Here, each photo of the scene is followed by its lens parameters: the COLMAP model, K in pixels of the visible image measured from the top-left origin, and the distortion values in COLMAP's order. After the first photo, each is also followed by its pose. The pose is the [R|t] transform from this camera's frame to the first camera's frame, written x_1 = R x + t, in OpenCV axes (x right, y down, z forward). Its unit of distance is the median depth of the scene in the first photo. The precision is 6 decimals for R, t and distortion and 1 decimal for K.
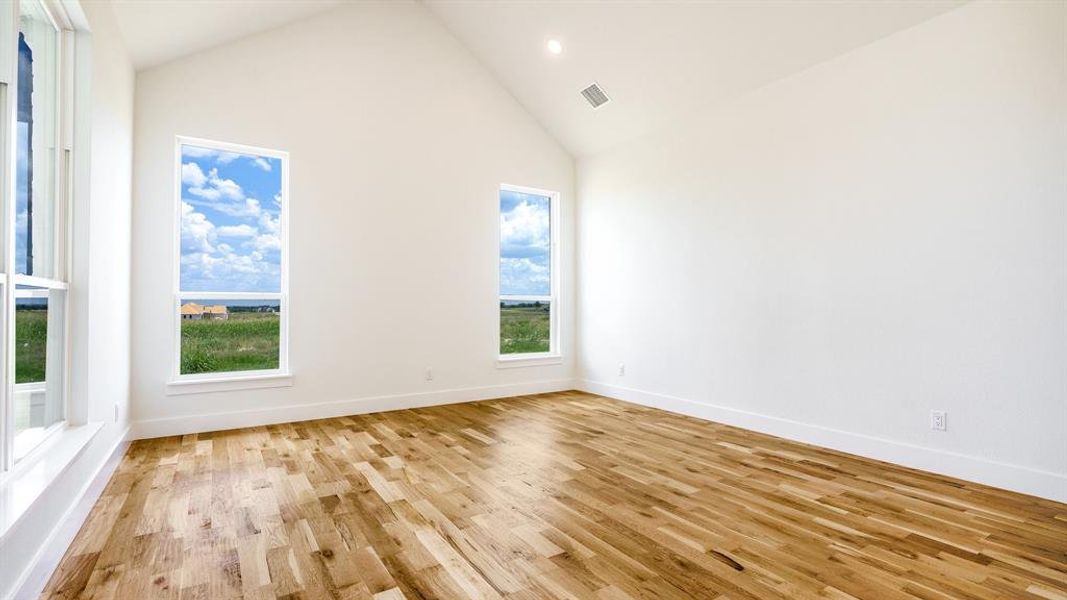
lens RADIAL K [[479.5, 0, 533.8], [0, 479.5, 301.9], [0, 0, 1]] dist [-0.006250, -0.000602]
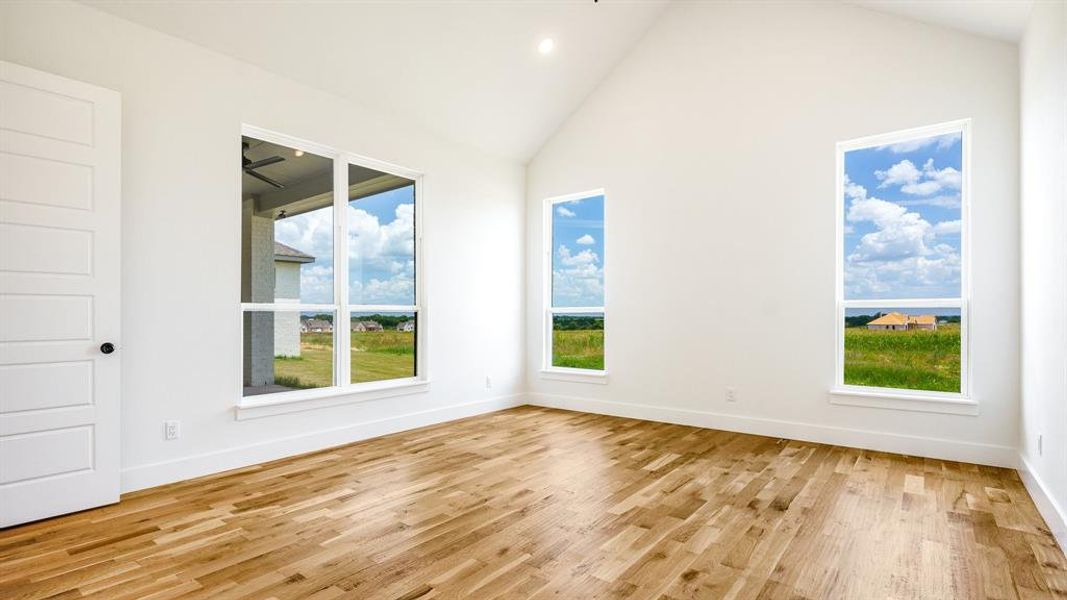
lens RADIAL K [[509.4, 0, 514.2], [0, 509.4, 308.7], [0, 0, 1]] dist [-0.001562, -0.000111]
pose [[0.310948, -0.017322, -0.950269, 0.847283], [0.014341, 0.999806, -0.013532, 0.003132], [0.950319, -0.009420, 0.311136, 0.533655]]
